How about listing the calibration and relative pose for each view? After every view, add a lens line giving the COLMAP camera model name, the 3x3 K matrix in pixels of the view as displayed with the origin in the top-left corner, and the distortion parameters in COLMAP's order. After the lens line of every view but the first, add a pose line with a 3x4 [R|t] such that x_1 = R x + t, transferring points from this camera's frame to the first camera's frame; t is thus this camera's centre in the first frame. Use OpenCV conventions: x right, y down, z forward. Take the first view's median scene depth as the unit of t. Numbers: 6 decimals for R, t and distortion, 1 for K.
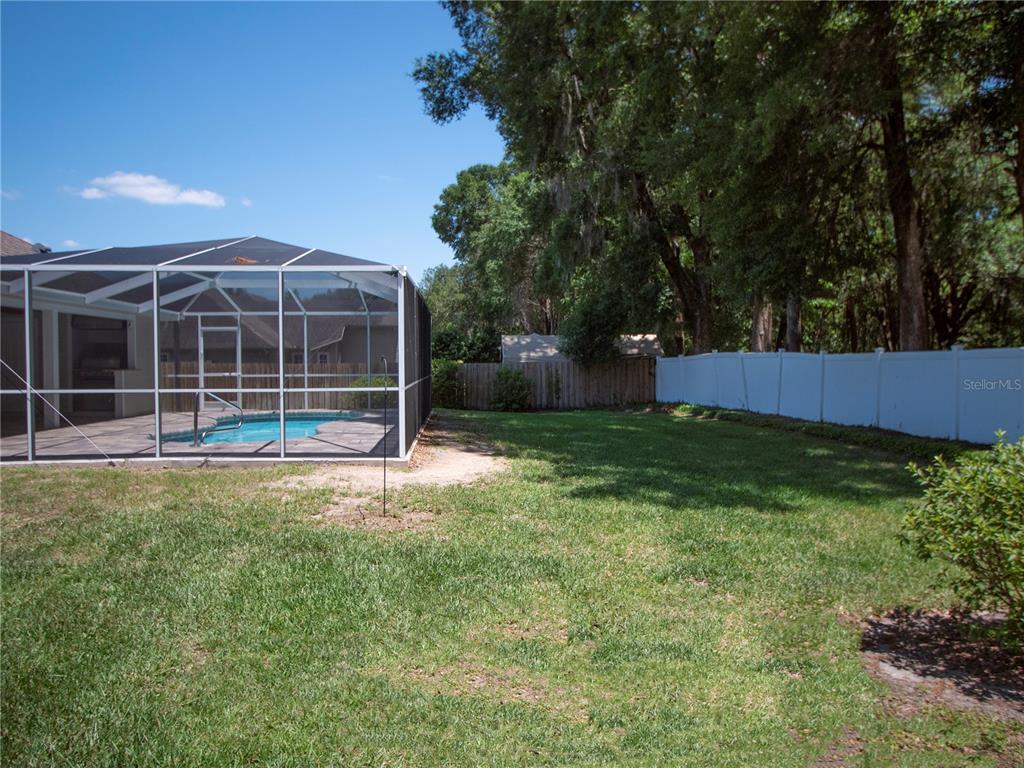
lens RADIAL K [[798.3, 0, 512.0], [0, 798.3, 384.0], [0, 0, 1]] dist [-0.005714, -0.001028]
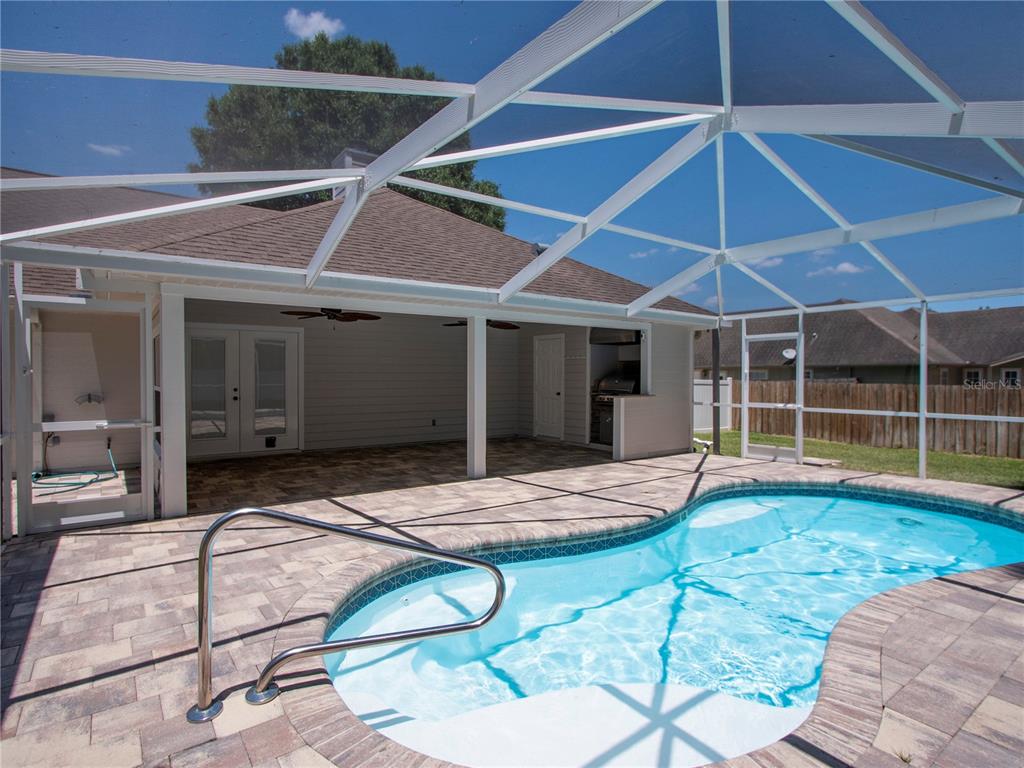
lens RADIAL K [[565.6, 0, 512.0], [0, 565.6, 384.0], [0, 0, 1]] dist [-0.025991, 0.011702]
pose [[0.555008, 0.018986, -0.831628, -0.097159], [-0.028740, 0.999580, 0.003640, -0.025418], [0.831349, 0.021881, 0.555320, 0.562208]]
